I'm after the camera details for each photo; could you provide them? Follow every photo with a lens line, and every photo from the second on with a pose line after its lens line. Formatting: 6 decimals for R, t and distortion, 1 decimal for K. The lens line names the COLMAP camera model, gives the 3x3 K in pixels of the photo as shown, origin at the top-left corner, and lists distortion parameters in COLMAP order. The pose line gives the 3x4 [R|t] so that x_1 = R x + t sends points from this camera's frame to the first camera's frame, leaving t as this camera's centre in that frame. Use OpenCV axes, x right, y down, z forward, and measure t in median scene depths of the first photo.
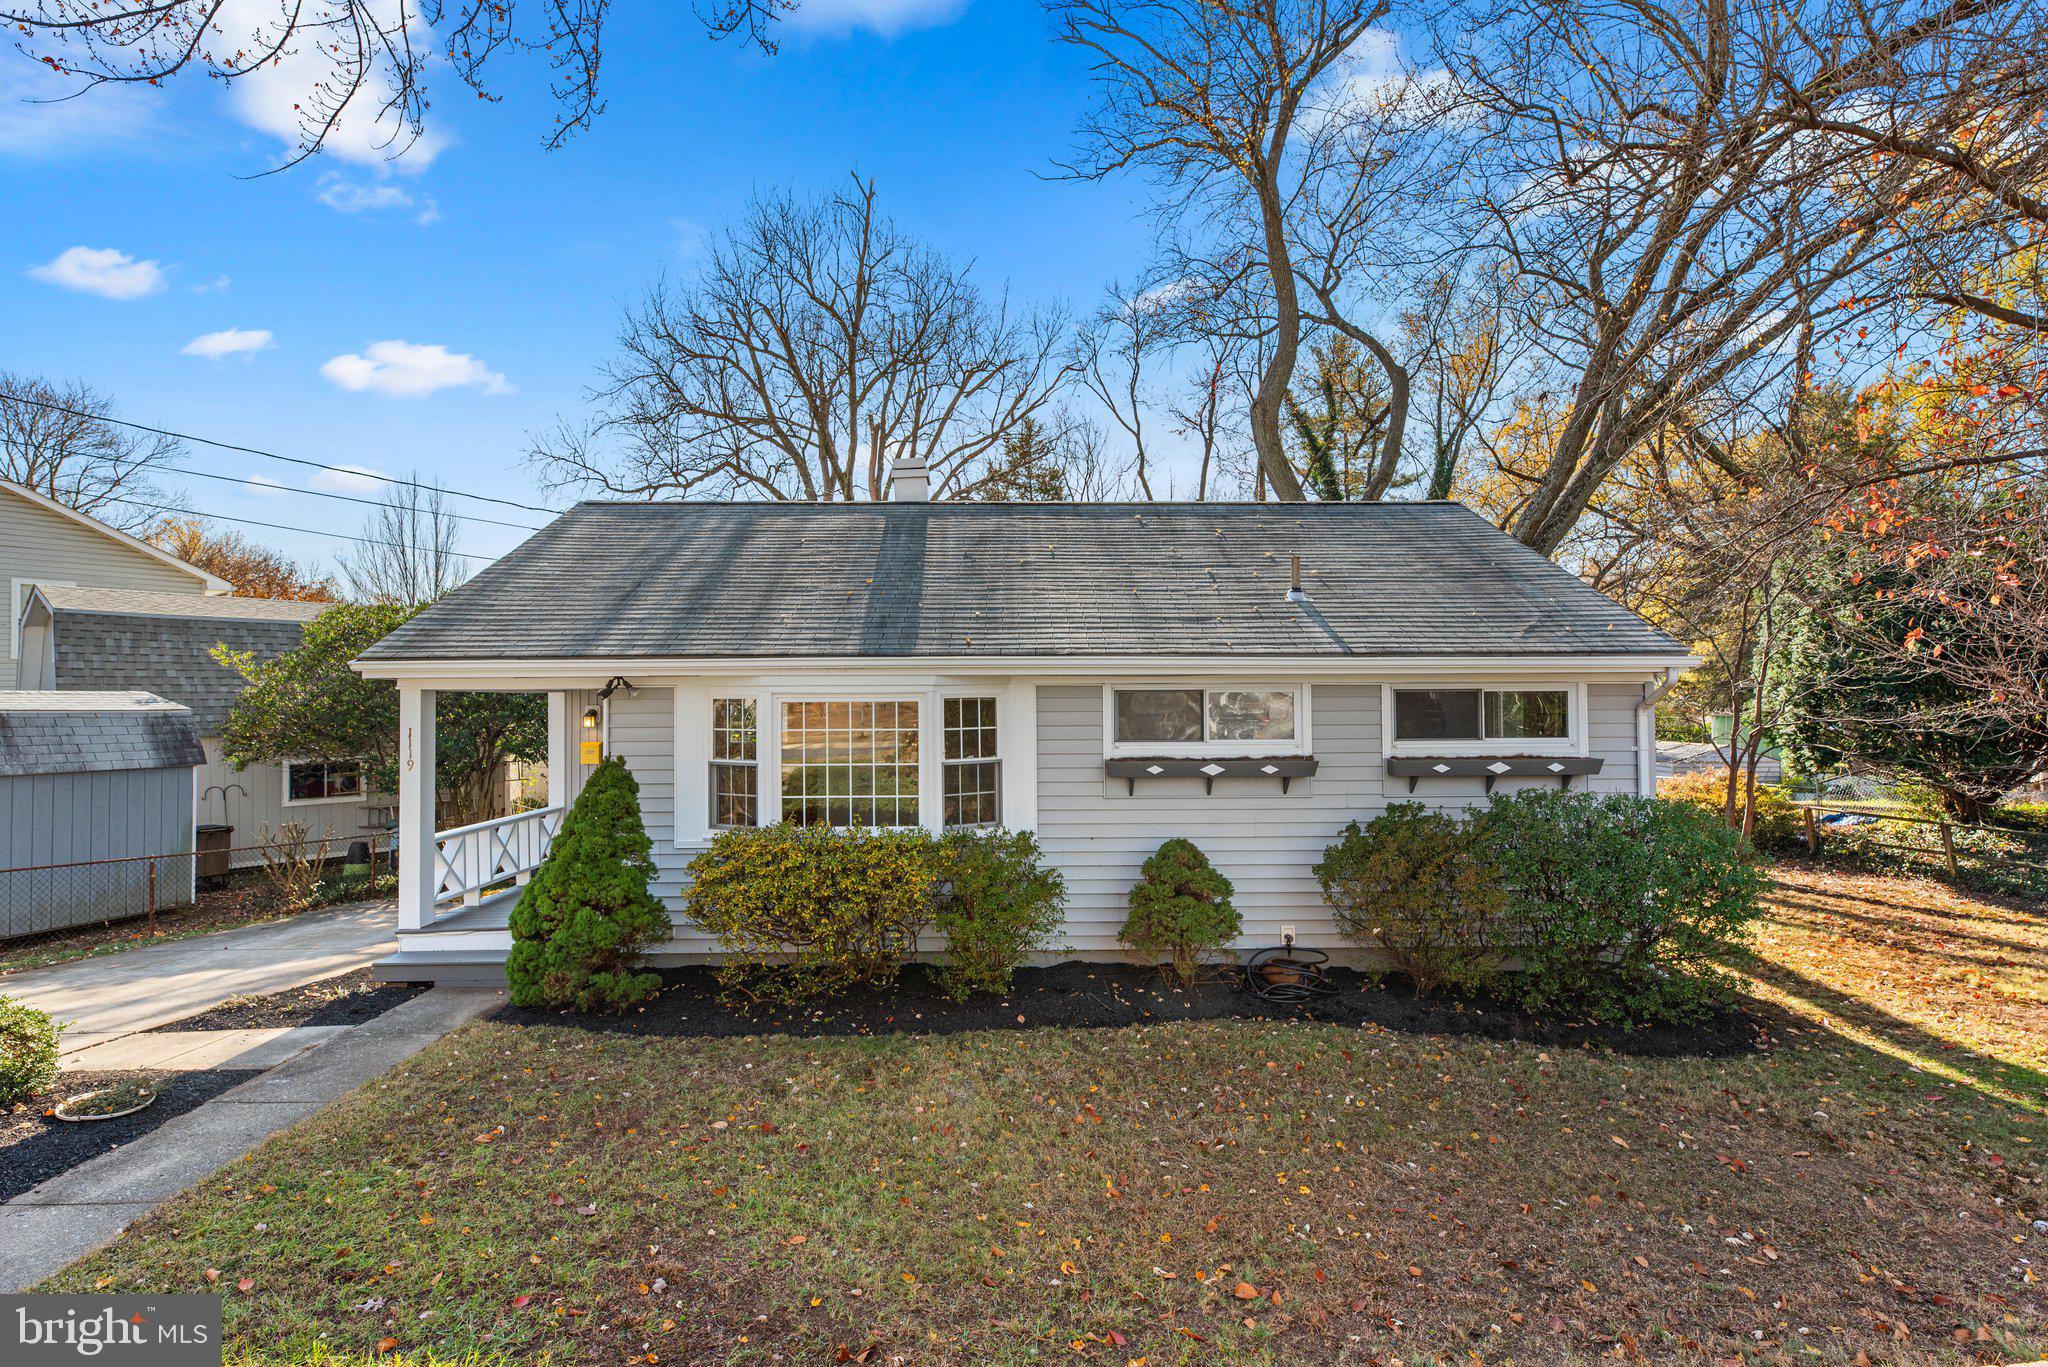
lens RADIAL K [[1008.0, 0, 990.4], [0, 1008.0, 711.1], [0, 0, 1]] dist [-0.024787, 0.000103]
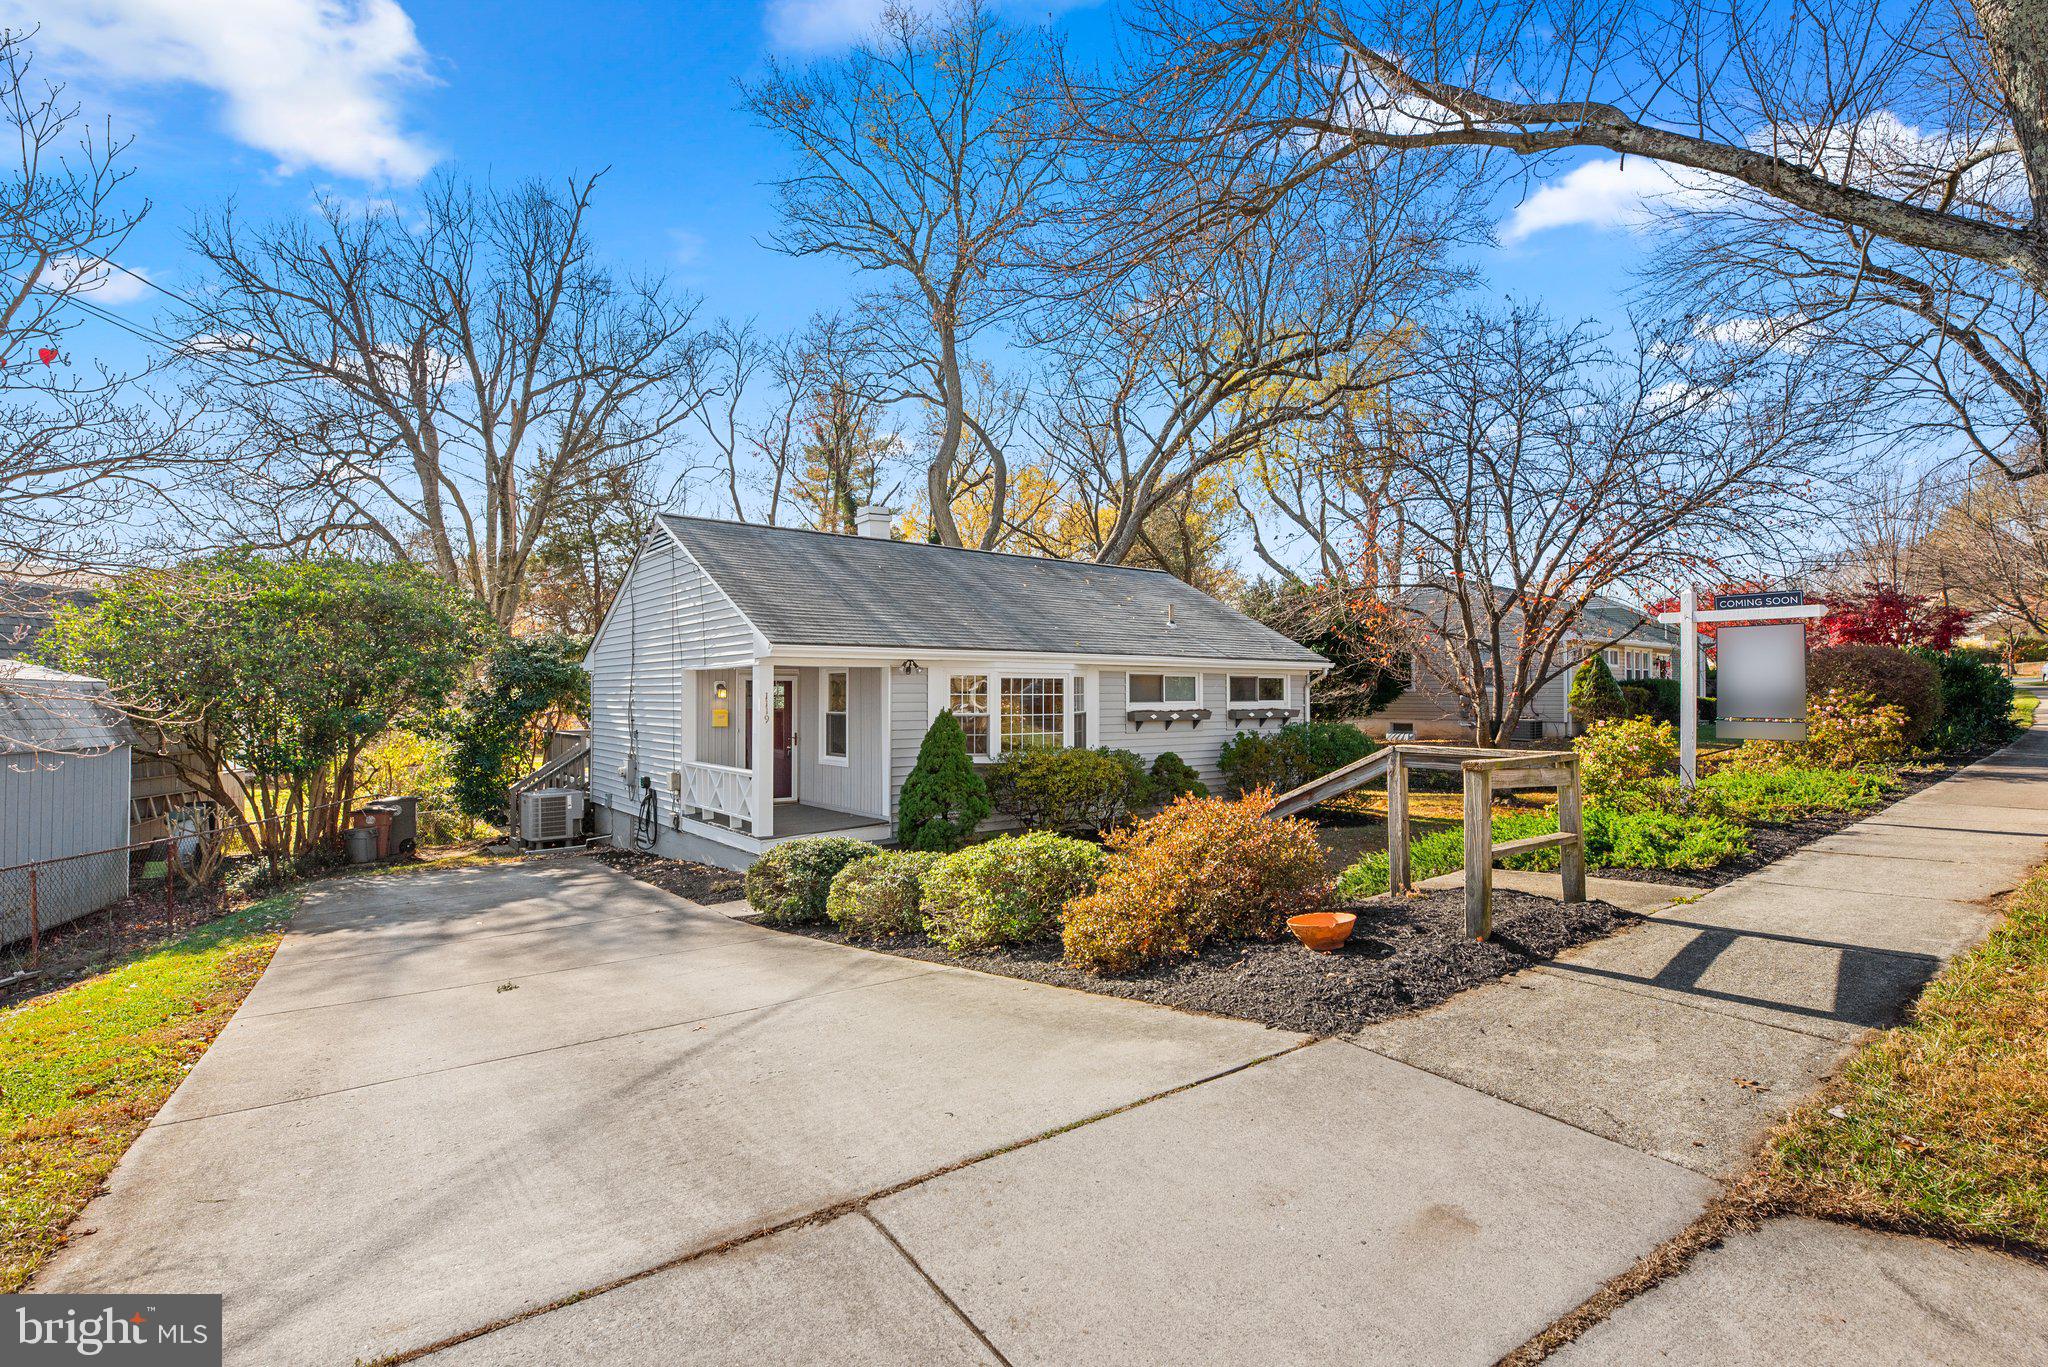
lens RADIAL K [[986.7, 0, 1024.0], [0, 986.7, 683.5], [0, 0, 1]] dist [-0.002379, -0.000883]
pose [[0.775531, 0.010226, 0.631227, -1.191403], [0.001901, 0.999826, -0.018533, 0.029889], [-0.631307, 0.015573, 0.775377, -0.279570]]
